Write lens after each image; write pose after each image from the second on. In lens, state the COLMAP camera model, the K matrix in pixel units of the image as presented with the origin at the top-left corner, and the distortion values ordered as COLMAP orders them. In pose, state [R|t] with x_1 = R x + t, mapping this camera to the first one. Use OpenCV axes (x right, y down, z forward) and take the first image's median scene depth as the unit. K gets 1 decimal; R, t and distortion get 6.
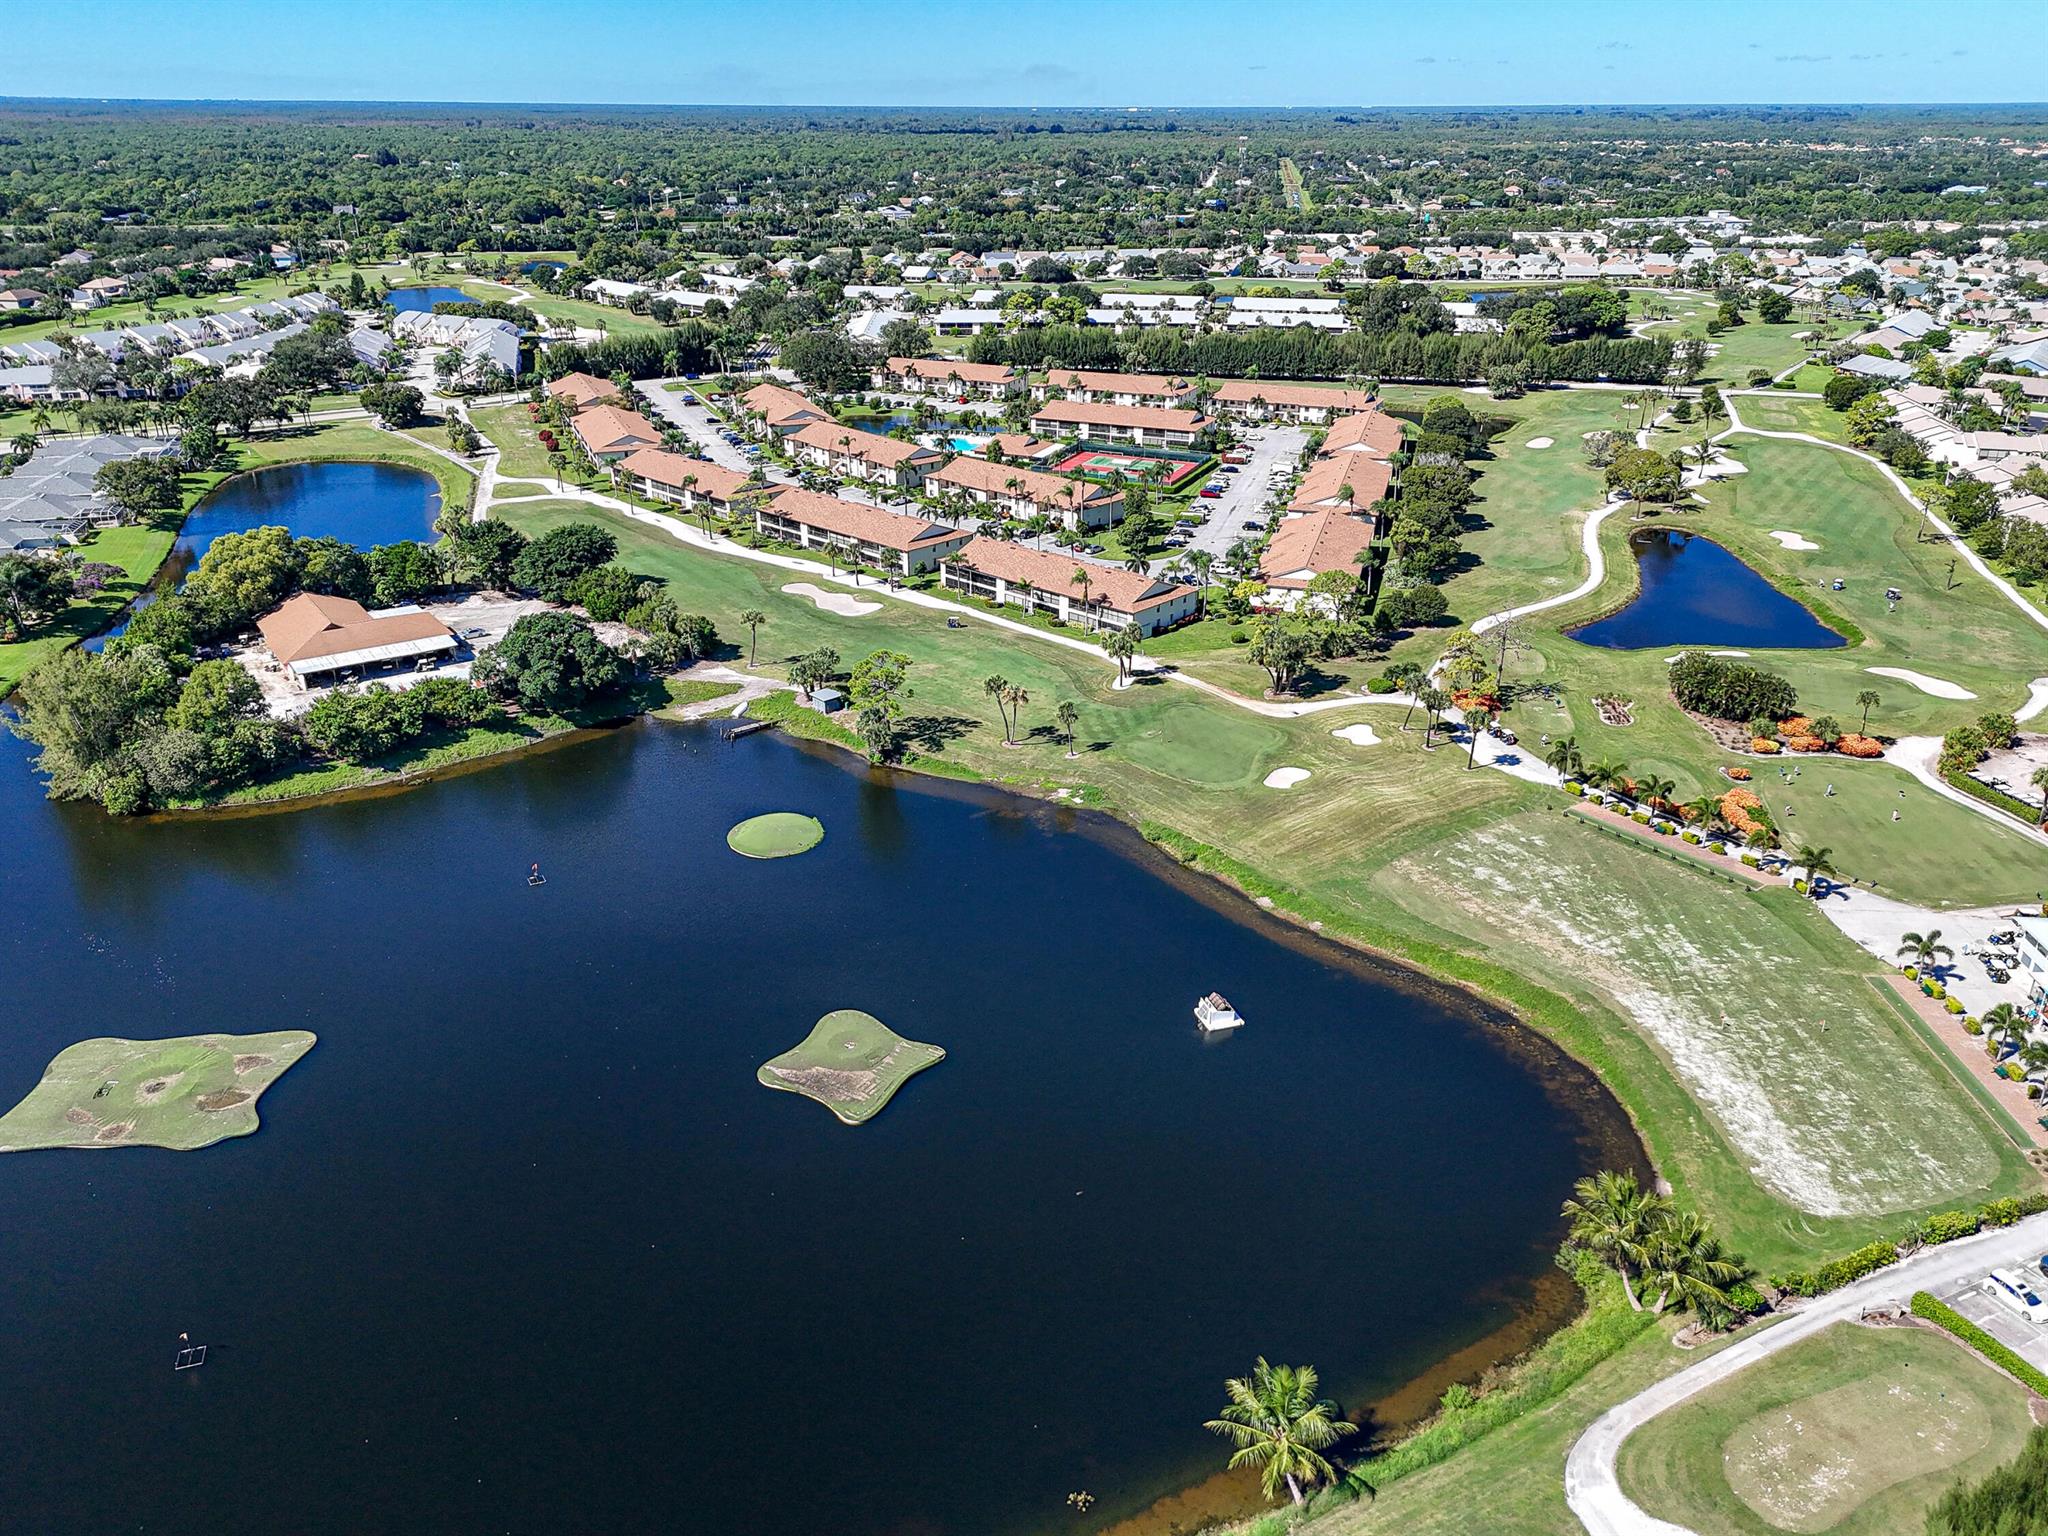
lens RADIAL K [[1502.3, 0, 1024.0], [0, 1502.3, 768.0], [0, 0, 1]] dist [0.075305, -0.059214]
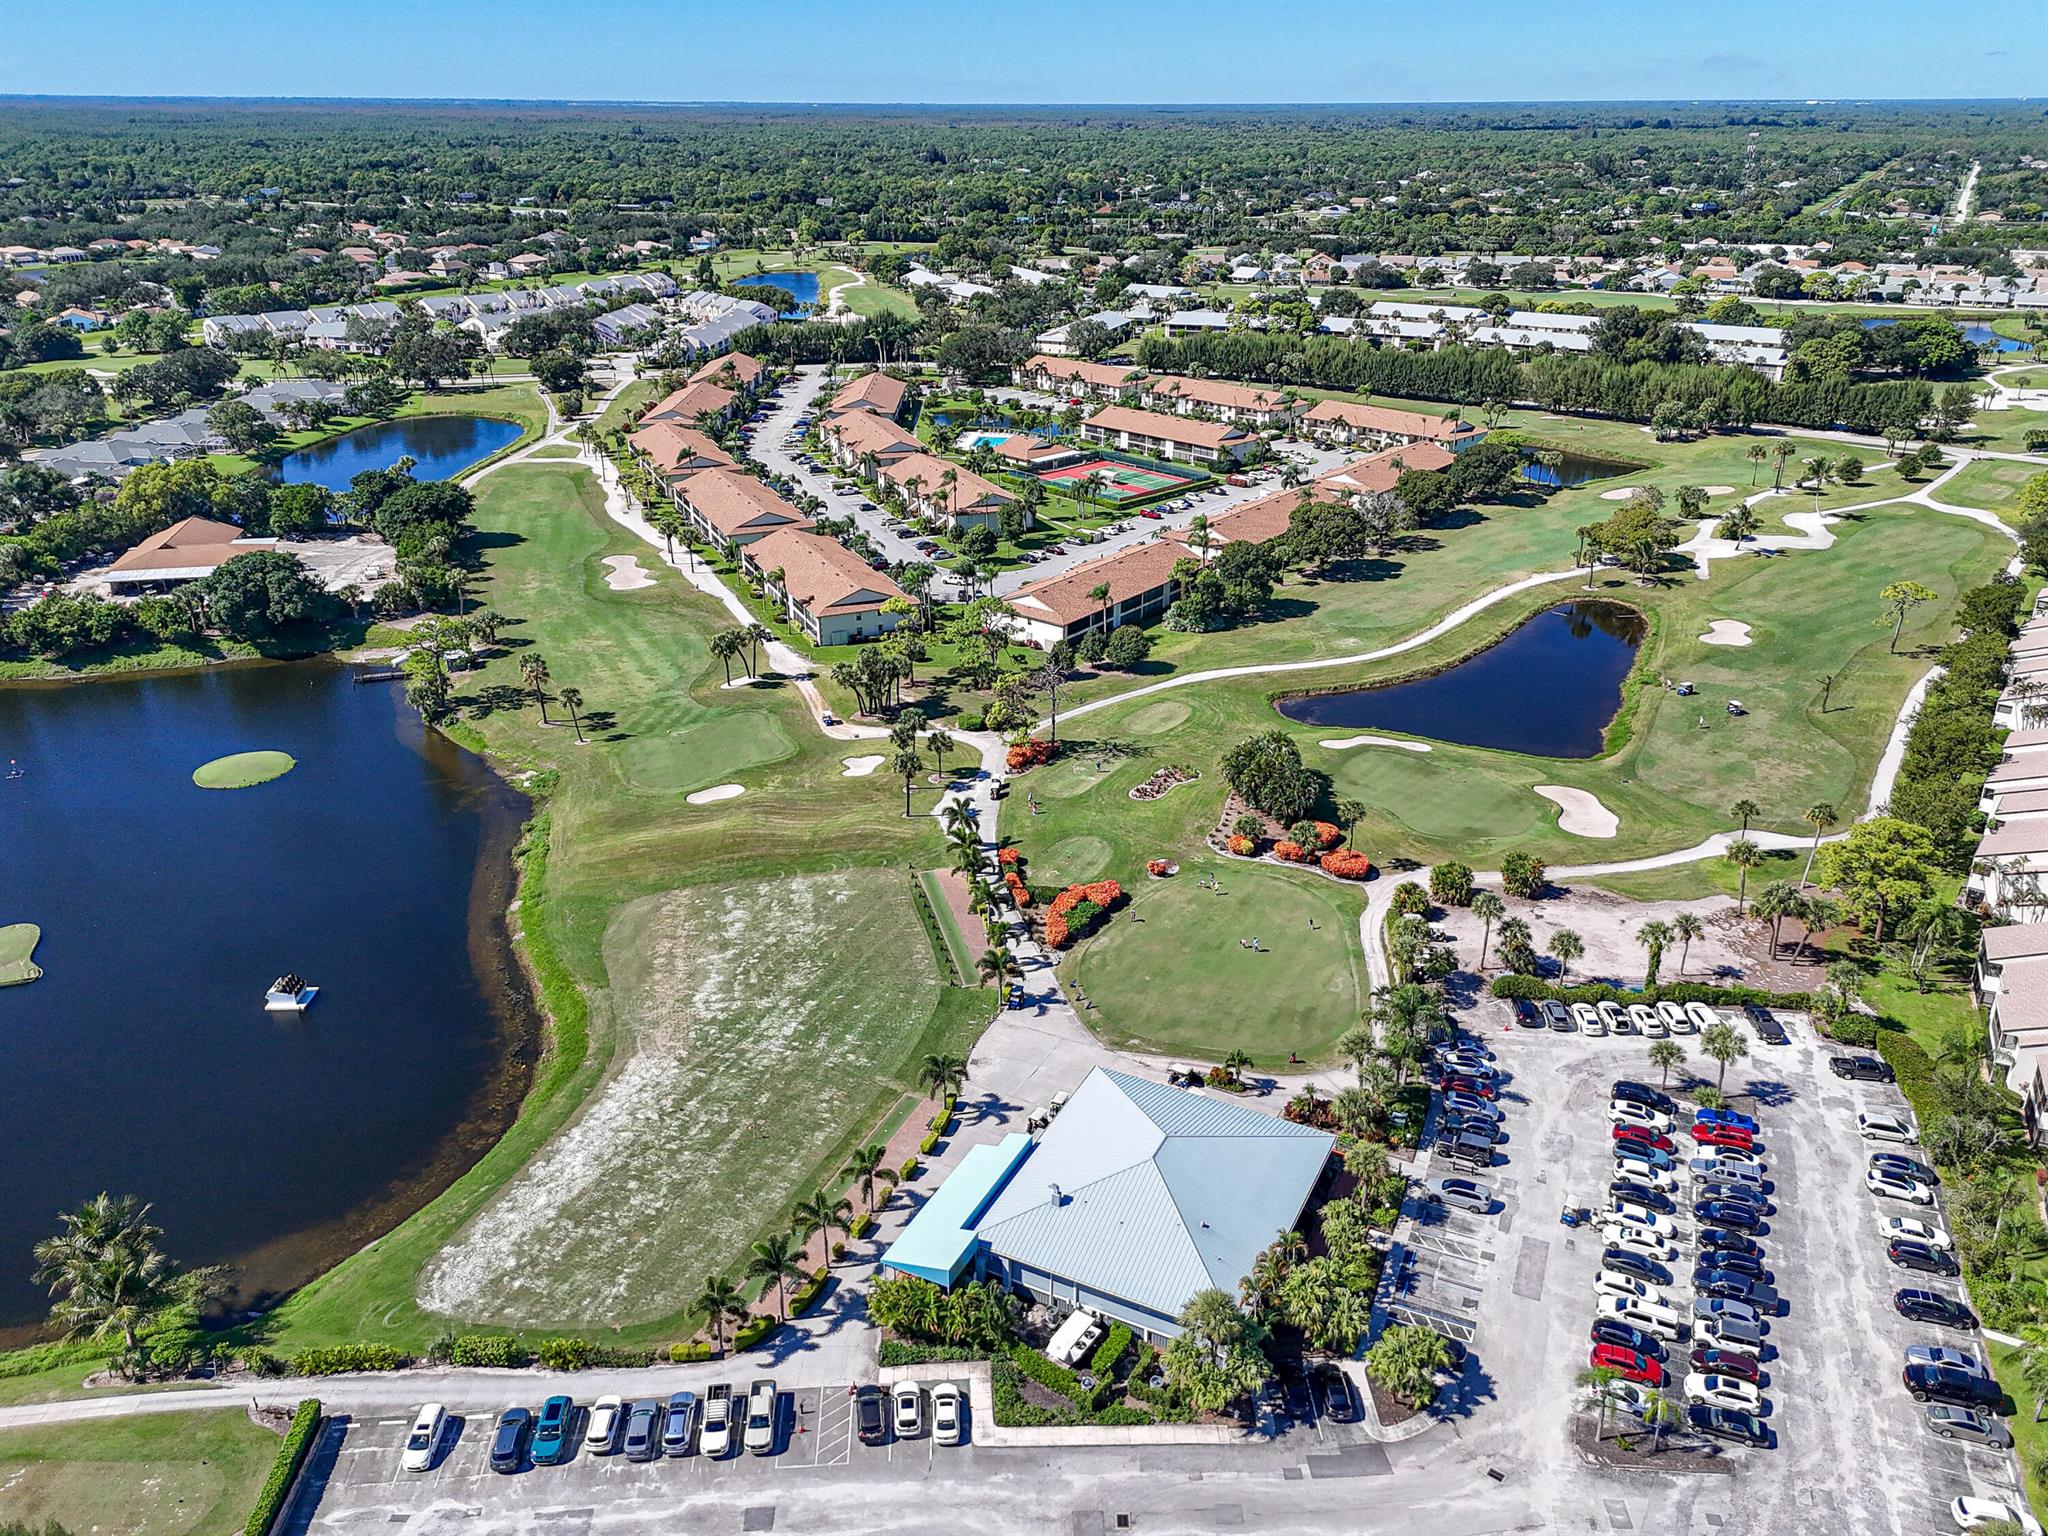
lens RADIAL K [[1508.4, 0, 1028.1], [0, 1508.4, 761.5], [0, 0, 1]] dist [0.082579, -0.070174]
pose [[0.926913, 0.148496, -0.344646, 0.305615], [-0.149968, 0.988434, 0.022549, -0.029213], [0.344008, 0.030785, 0.938462, 0.068325]]
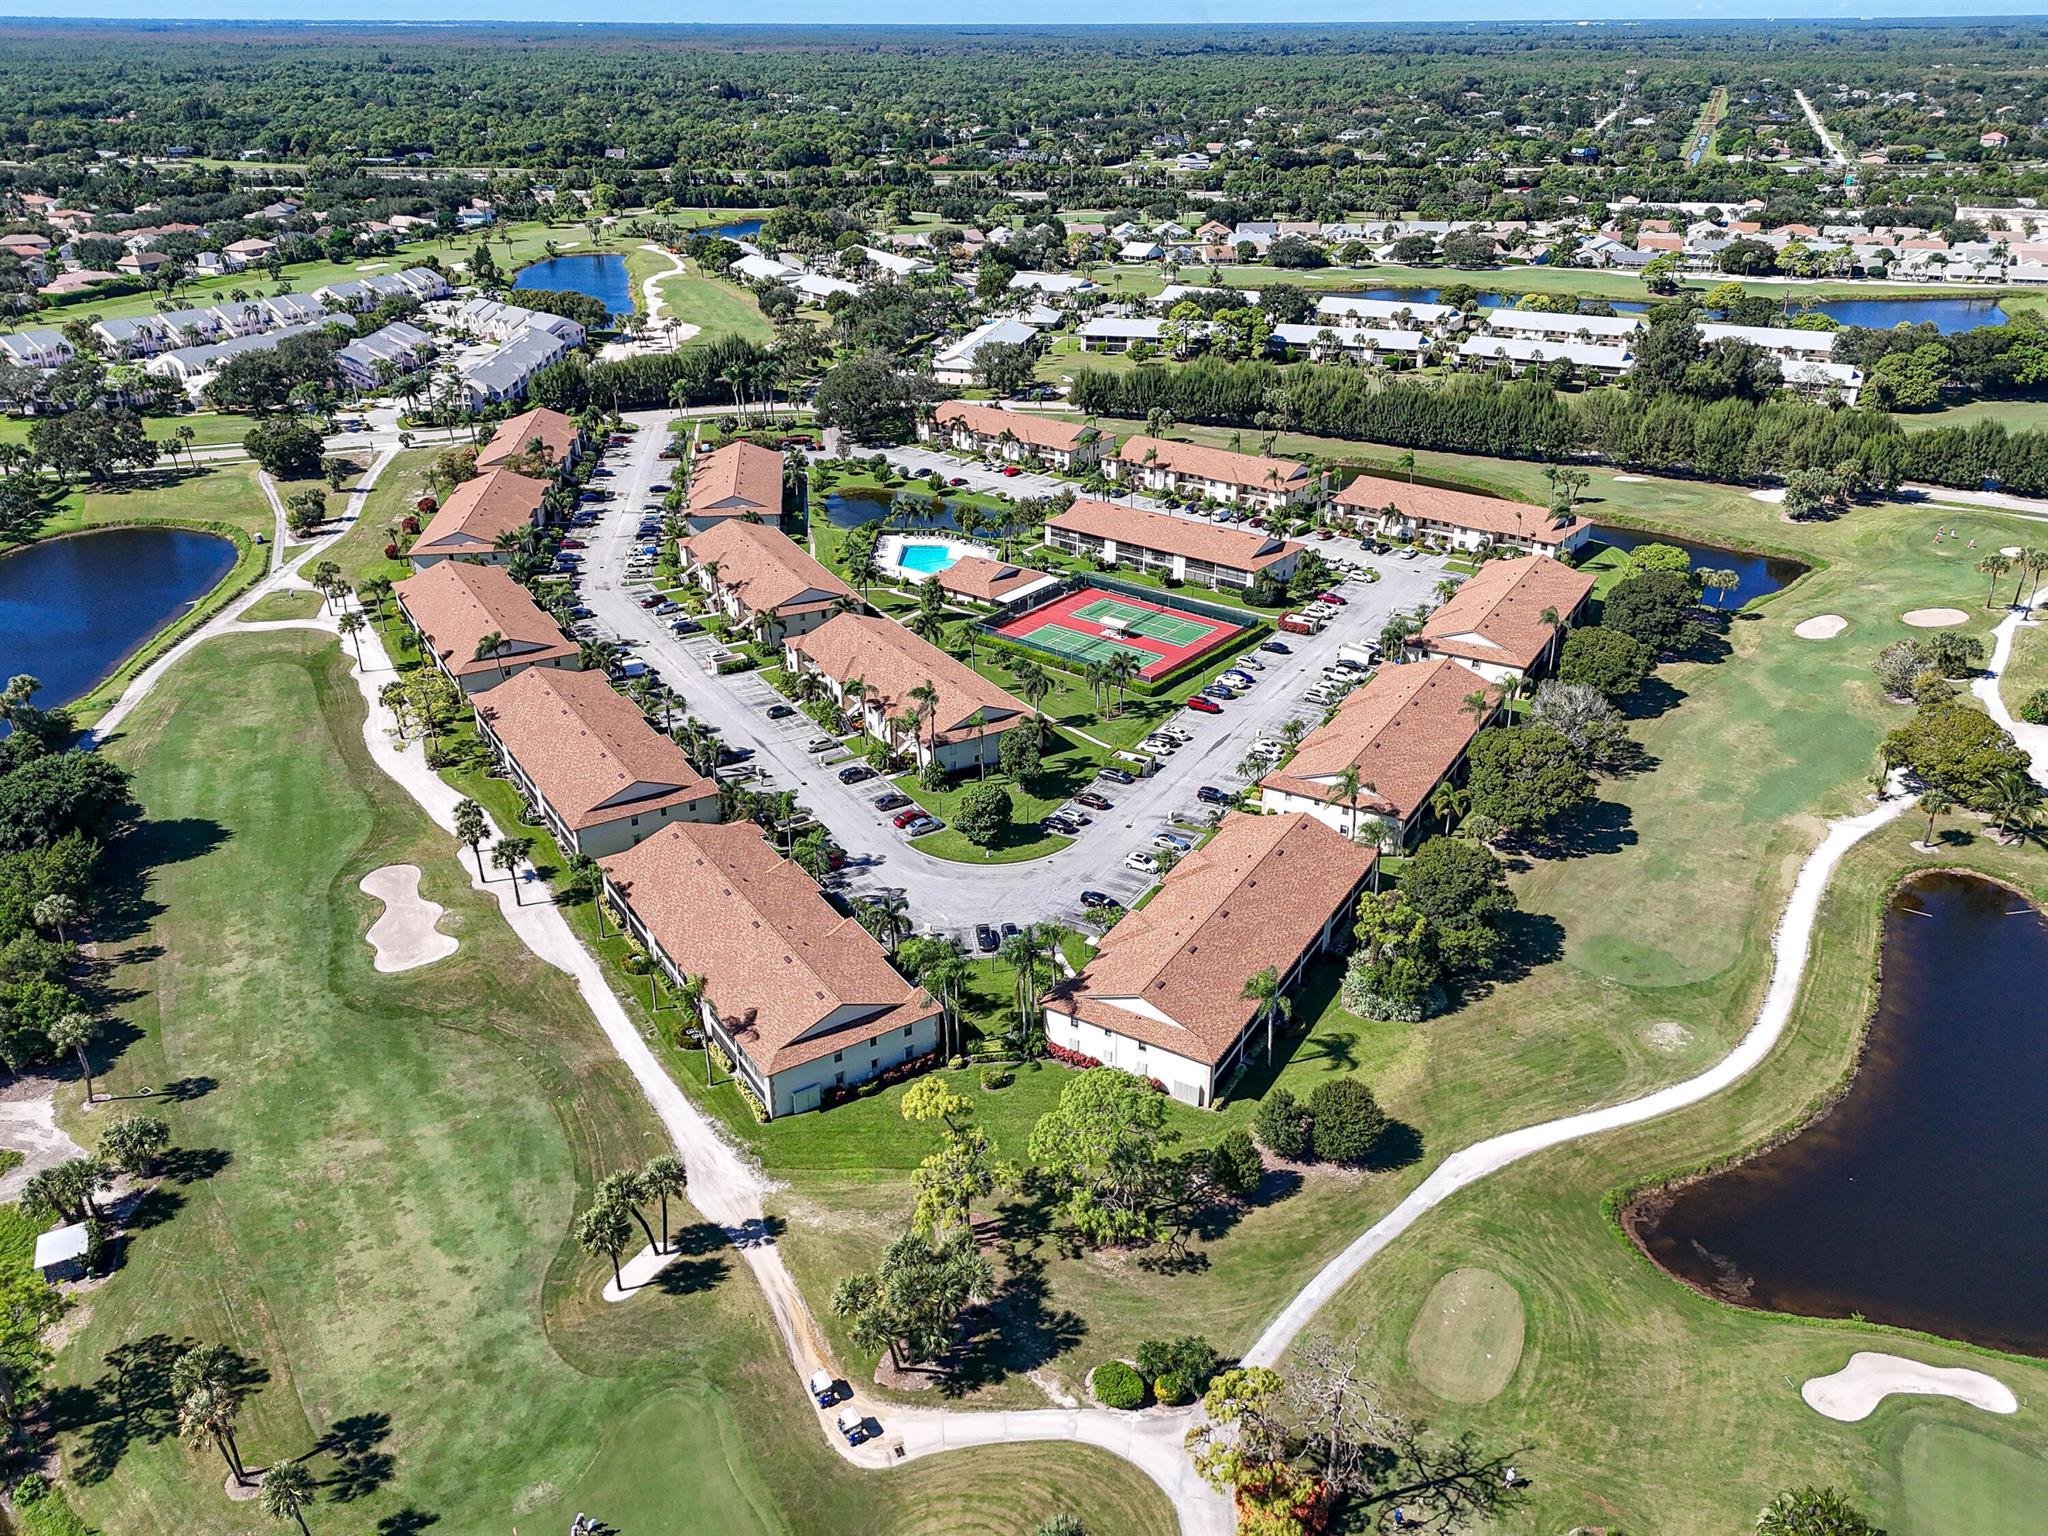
lens RADIAL K [[1508.4, 0, 1028.1], [0, 1508.4, 761.5], [0, 0, 1]] dist [0.082579, -0.070174]
pose [[0.967828, 0.106957, -0.227747, 0.152374], [-0.097973, 0.993911, 0.050426, -0.139215], [0.231754, -0.026491, 0.972414, 0.271274]]
